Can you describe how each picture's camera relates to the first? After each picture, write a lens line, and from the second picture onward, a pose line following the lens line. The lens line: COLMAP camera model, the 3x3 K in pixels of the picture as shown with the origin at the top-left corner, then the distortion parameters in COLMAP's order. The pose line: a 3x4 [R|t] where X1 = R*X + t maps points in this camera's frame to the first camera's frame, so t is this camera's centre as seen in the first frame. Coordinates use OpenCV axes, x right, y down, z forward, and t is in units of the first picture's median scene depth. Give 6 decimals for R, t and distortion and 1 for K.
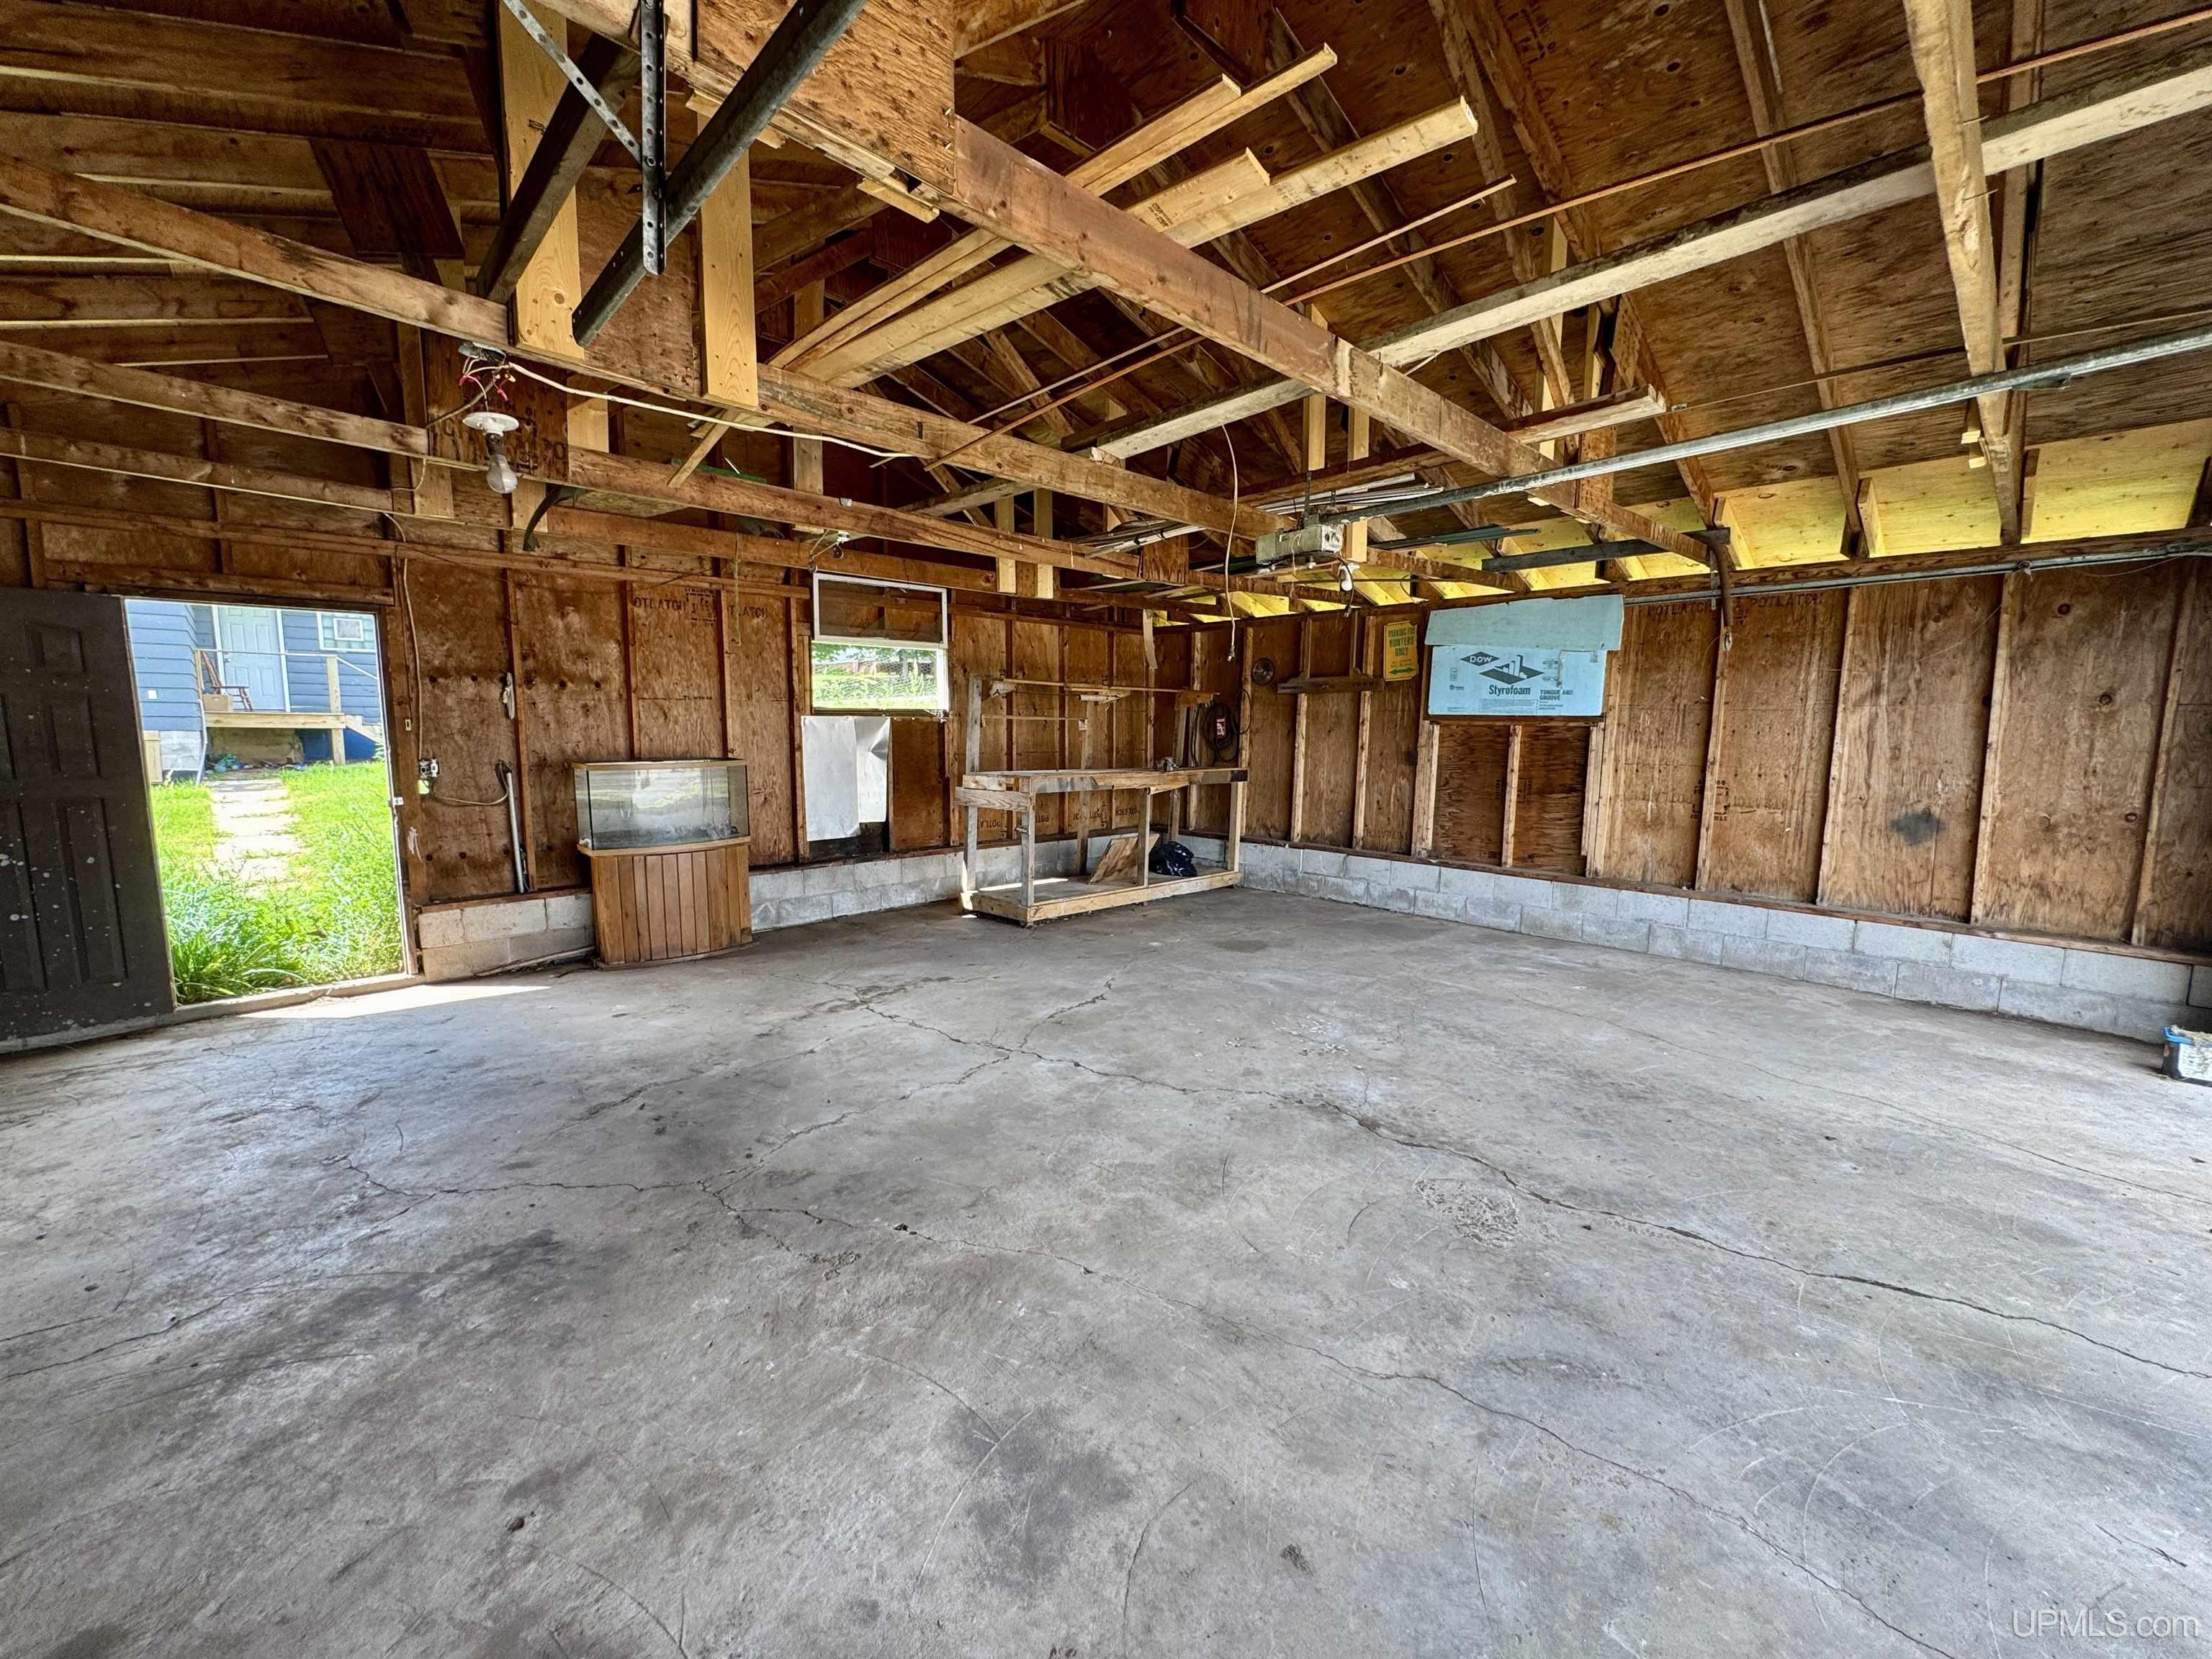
lens RADIAL K [[886.0, 0, 1106.0], [0, 886.0, 829.5], [0, 0, 1]] dist [-0.004440, 0.000446]
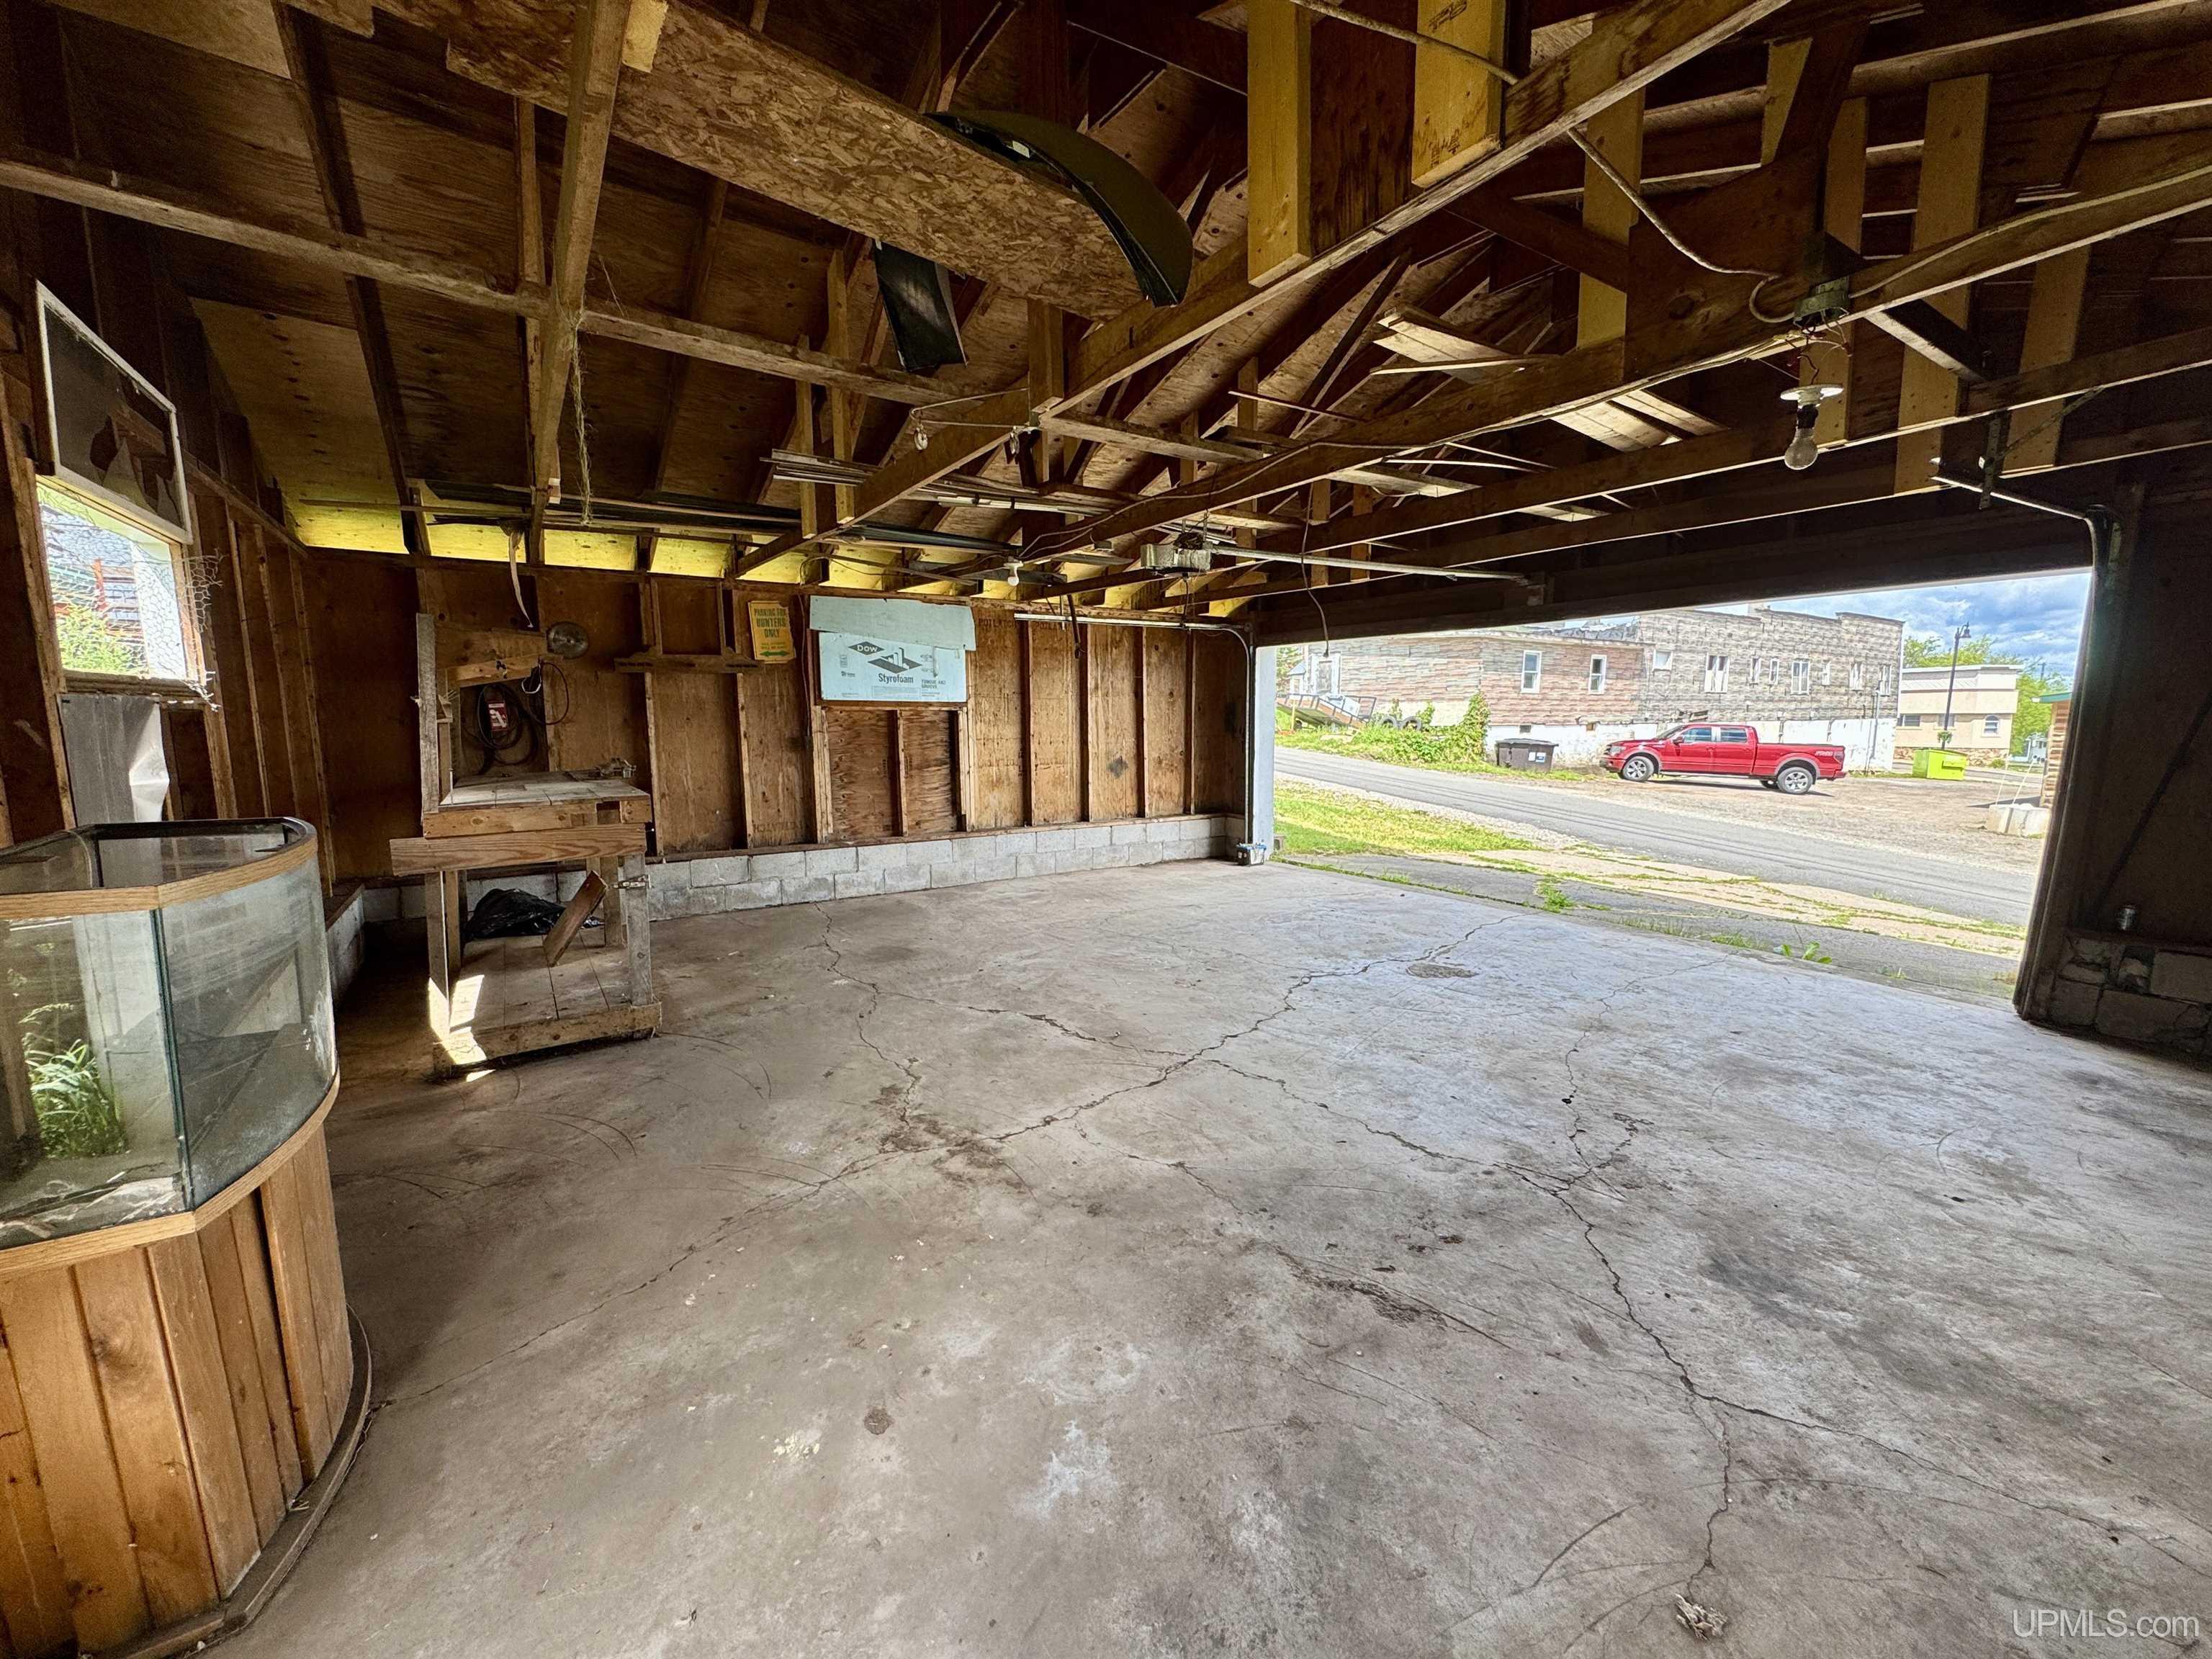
lens RADIAL K [[886.0, 0, 1106.0], [0, 886.0, 829.5], [0, 0, 1]] dist [-0.004440, 0.000446]
pose [[0.179381, -0.136851, 0.974215, -0.793521], [0.119825, 0.985944, 0.116436, -0.087398], [-0.976455, 0.095849, 0.193258, 0.699034]]
